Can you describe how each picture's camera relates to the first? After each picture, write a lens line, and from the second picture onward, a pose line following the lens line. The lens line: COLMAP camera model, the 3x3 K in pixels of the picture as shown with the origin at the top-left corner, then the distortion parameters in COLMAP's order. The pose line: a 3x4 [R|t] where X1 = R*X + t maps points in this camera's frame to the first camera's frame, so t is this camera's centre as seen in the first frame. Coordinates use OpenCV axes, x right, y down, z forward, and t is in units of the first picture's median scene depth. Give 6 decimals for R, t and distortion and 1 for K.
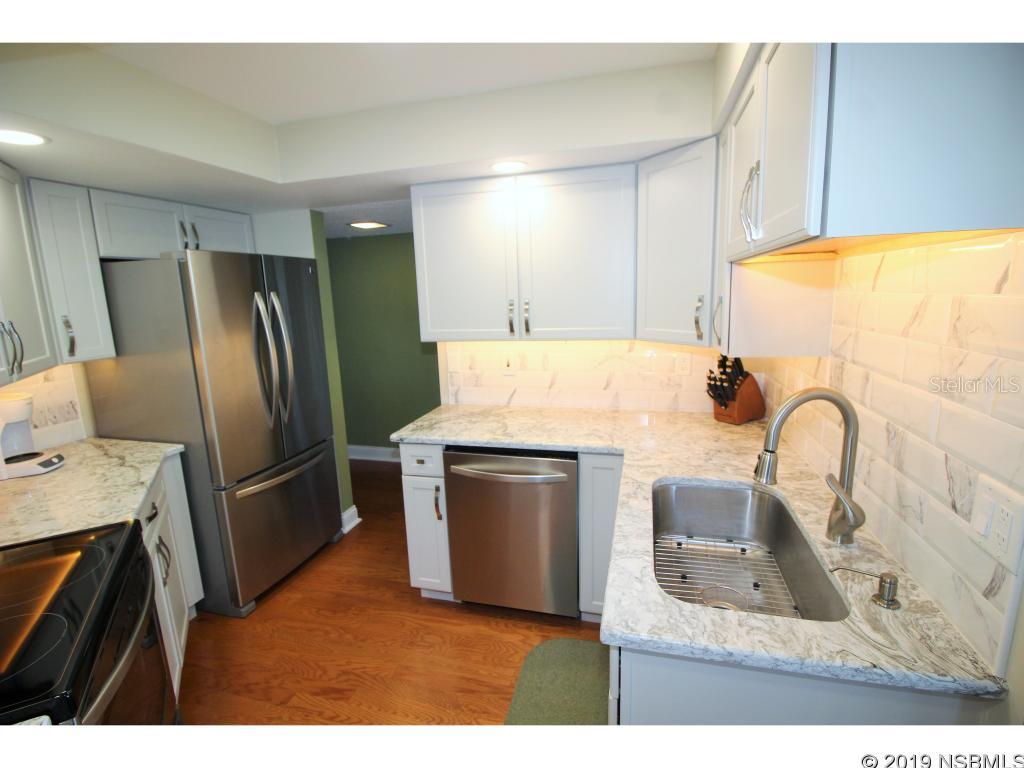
lens RADIAL K [[475.1, 0, 512.0], [0, 475.1, 384.0], [0, 0, 1]] dist [-0.003411, -0.010951]
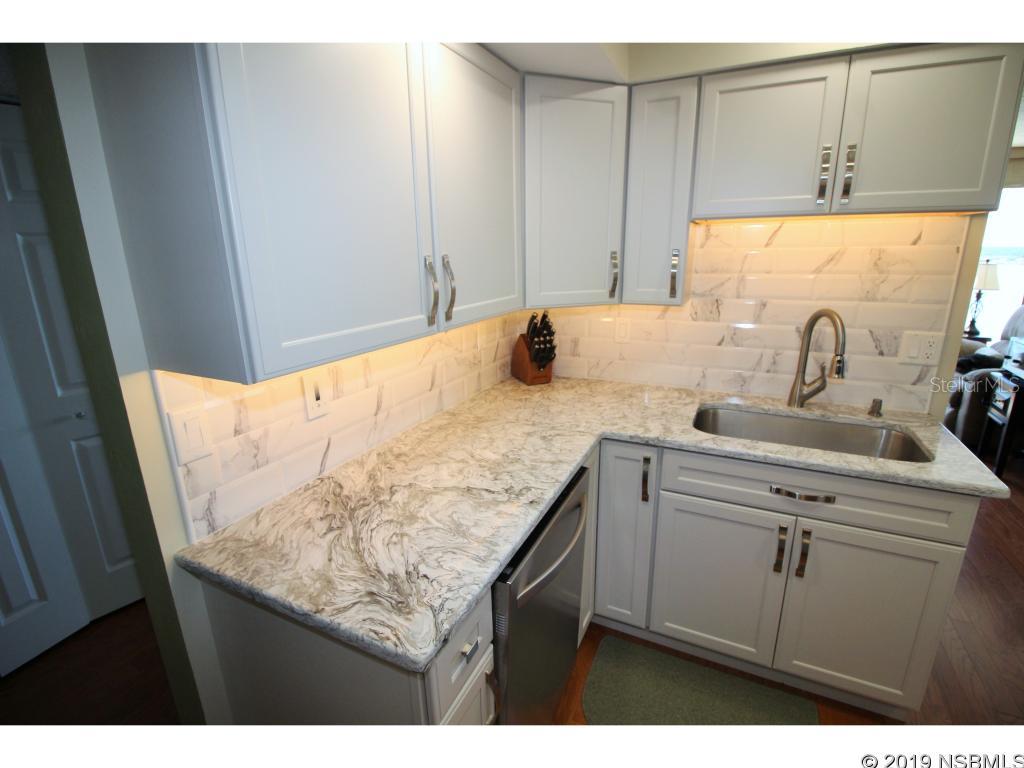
lens RADIAL K [[475.1, 0, 512.0], [0, 475.1, 384.0], [0, 0, 1]] dist [-0.003411, -0.010951]
pose [[0.174851, -0.234836, 0.956179, -0.473243], [0.197283, 0.959802, 0.199650, -0.119583], [-0.964628, 0.153729, 0.214152, 0.765106]]
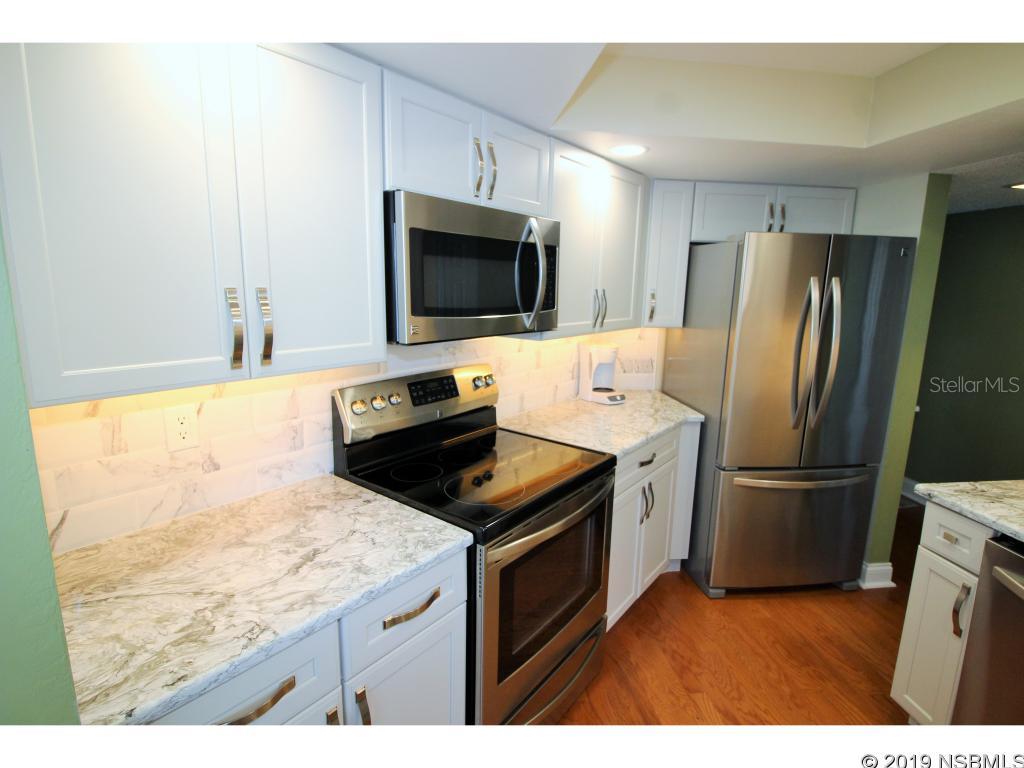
lens RADIAL K [[518.3, 0, 512.0], [0, 518.3, 384.0], [0, 0, 1]] dist [-0.003236, -0.000779]
pose [[0.379439, 0.221703, -0.898261, 0.172988], [-0.212391, 0.965811, 0.148658, -0.022818], [0.900509, 0.134376, 0.413554, 0.107604]]
